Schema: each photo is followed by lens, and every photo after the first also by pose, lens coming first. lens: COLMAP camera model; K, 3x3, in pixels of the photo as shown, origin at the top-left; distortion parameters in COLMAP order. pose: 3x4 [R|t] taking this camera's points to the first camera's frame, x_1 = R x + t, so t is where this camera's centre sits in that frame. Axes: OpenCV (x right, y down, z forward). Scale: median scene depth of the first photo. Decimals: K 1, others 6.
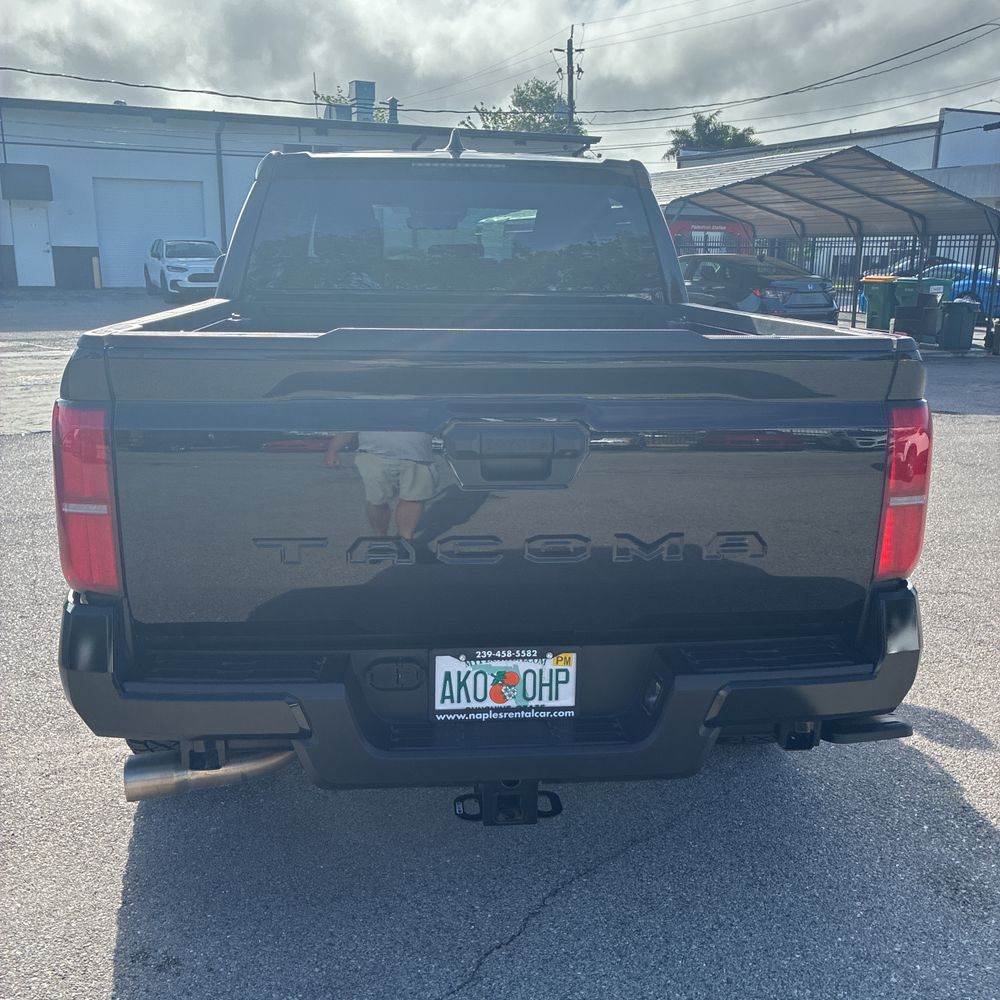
lens RADIAL K [[1028.1, 0, 519.0], [0, 1028.1, 520.7], [0, 0, 1]] dist [0.012371, 0.024275]
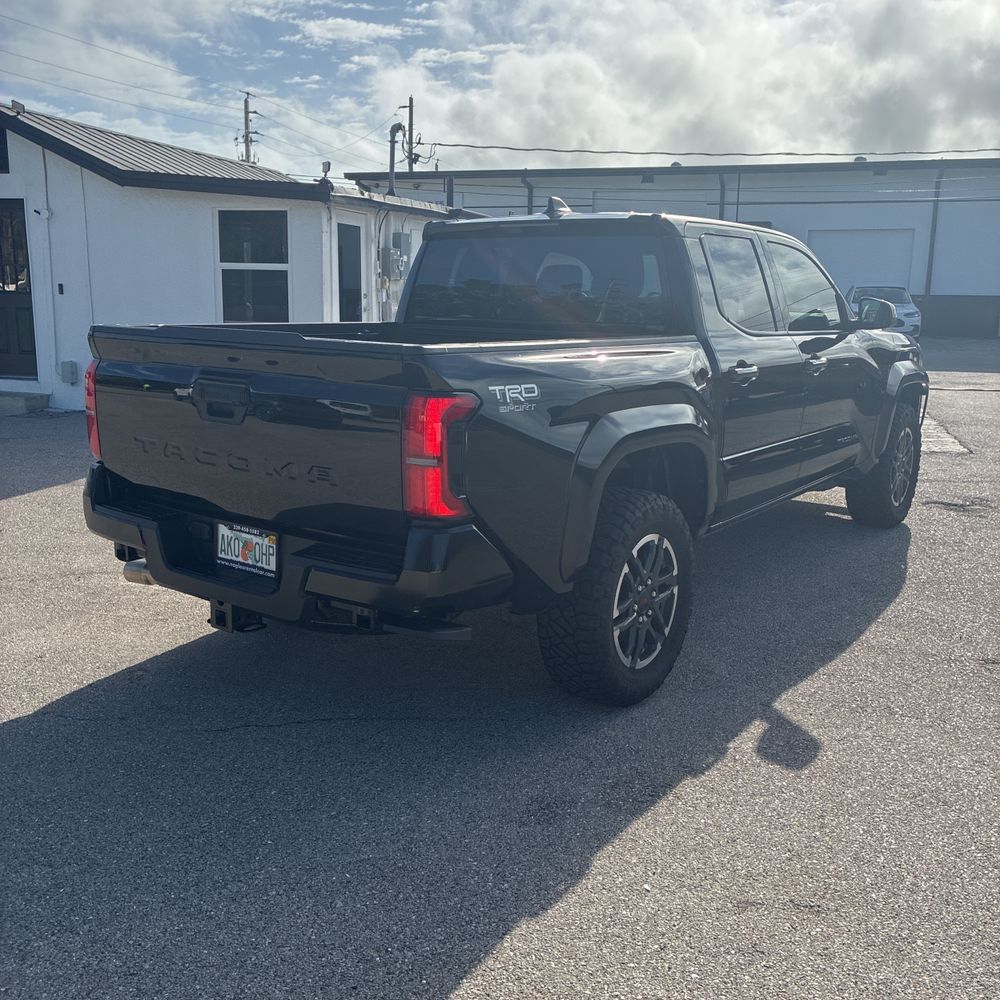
lens RADIAL K [[1033.7, 0, 500.0], [0, 1033.7, 500.0], [0, 0, 1]] dist [0.035977, -0.004286]
pose [[0.744616, 0.135439, -0.653608, 0.100448], [-0.176875, 0.984230, 0.002446, 0.000588], [0.643632, 0.113785, 0.756830, 0.000618]]
